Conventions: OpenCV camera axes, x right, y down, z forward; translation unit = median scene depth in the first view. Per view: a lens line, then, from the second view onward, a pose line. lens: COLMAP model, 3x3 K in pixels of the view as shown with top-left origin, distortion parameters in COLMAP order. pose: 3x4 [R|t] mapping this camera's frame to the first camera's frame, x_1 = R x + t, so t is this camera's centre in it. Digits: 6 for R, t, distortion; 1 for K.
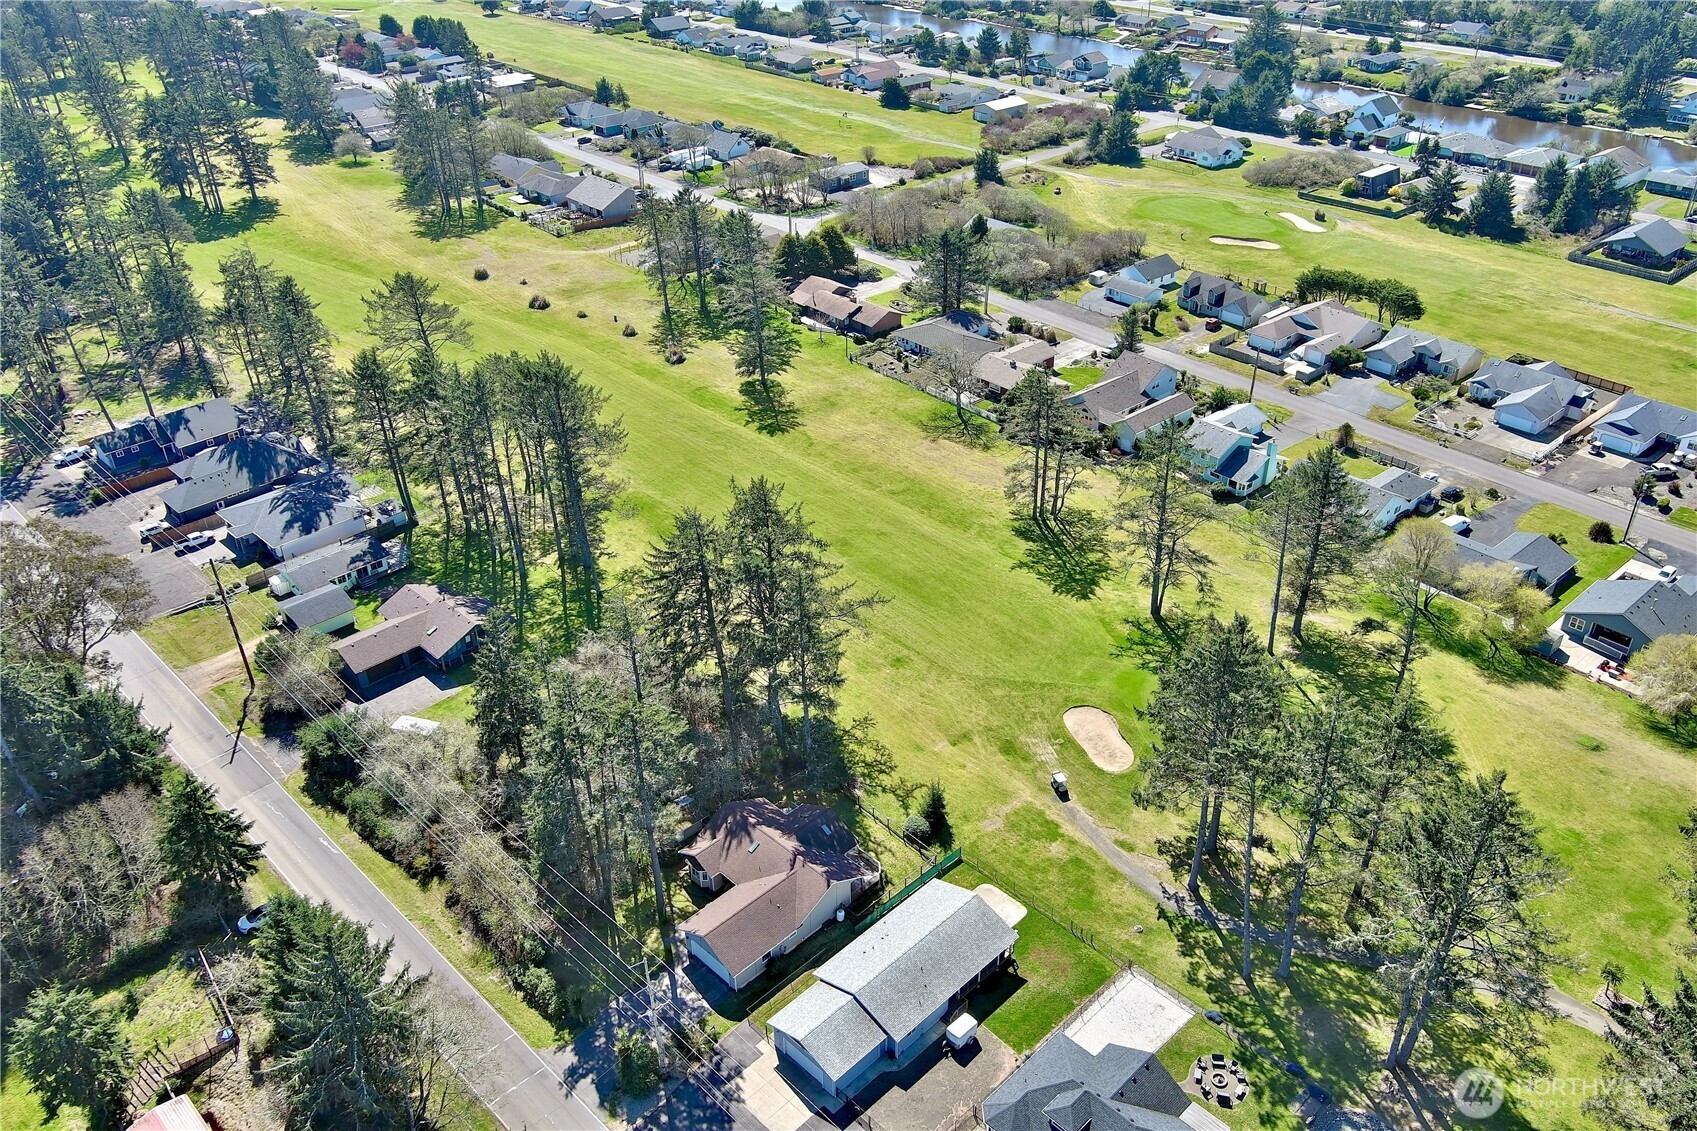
lens RADIAL K [[1317.8, 0, 848.5], [0, 1317.8, 565.5], [0, 0, 1]] dist [0.036468, -0.059966]
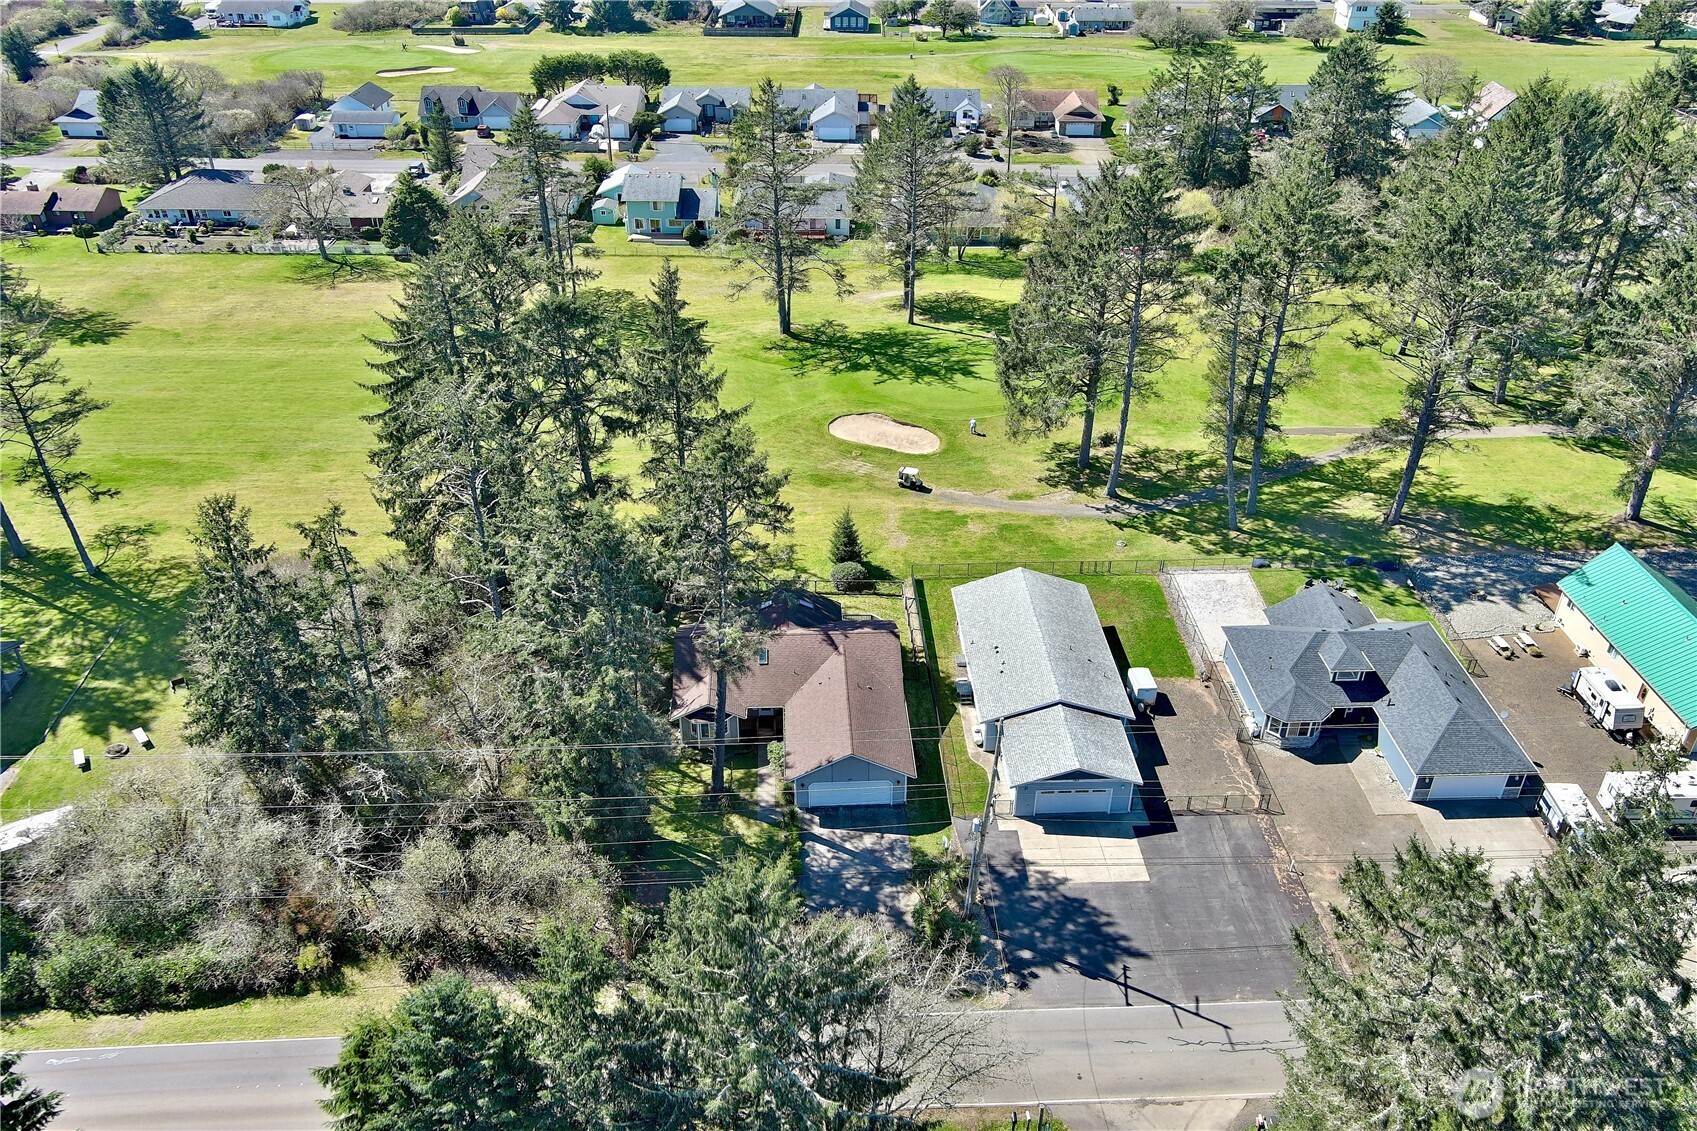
lens RADIAL K [[1317.8, 0, 848.5], [0, 1317.8, 565.5], [0, 0, 1]] dist [0.036468, -0.059966]
pose [[0.666021, -0.382810, 0.640212, -0.262914], [0.377891, 0.913141, 0.152880, 0.043107], [-0.643128, 0.140109, 0.752832, 0.238849]]
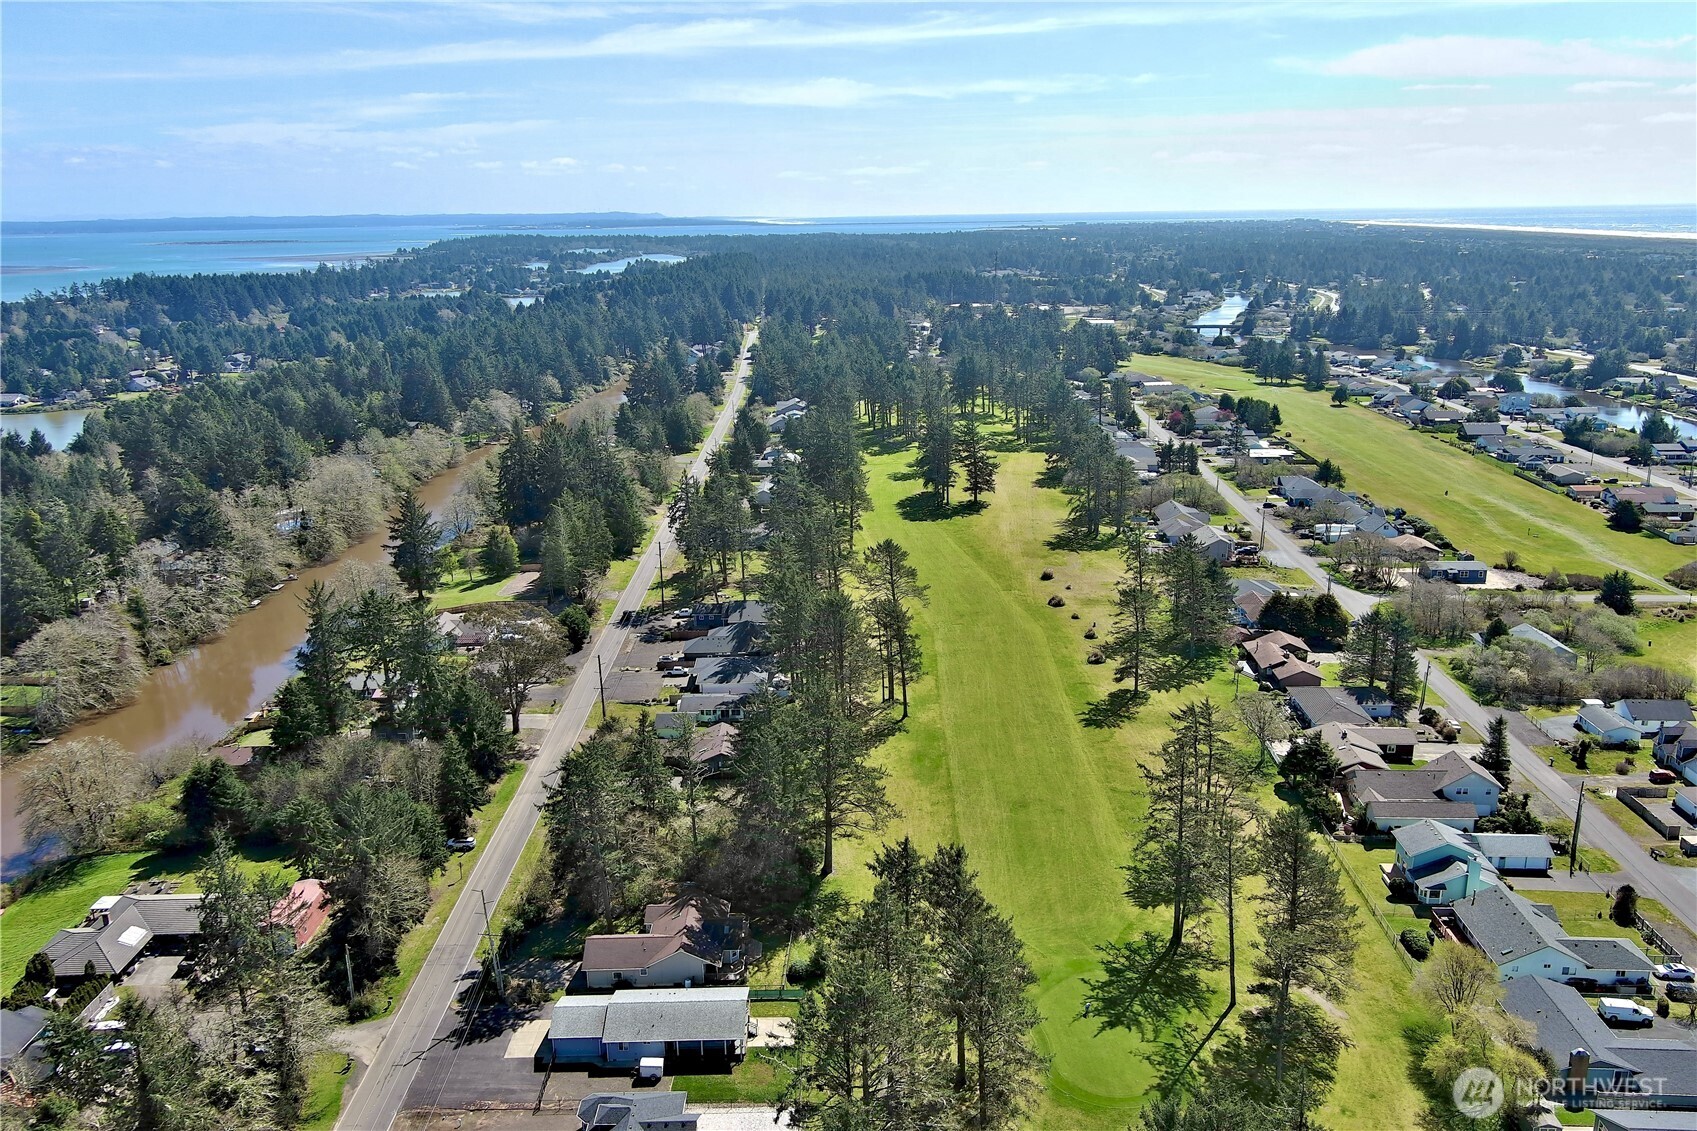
lens RADIAL K [[1317.8, 0, 848.5], [0, 1317.8, 565.5], [0, 0, 1]] dist [0.036468, -0.059966]
pose [[0.719314, 0.184594, -0.669711, 0.496028], [-0.360201, 0.923438, -0.132350, -0.001918], [0.594005, 0.336432, 0.730733, -0.004594]]
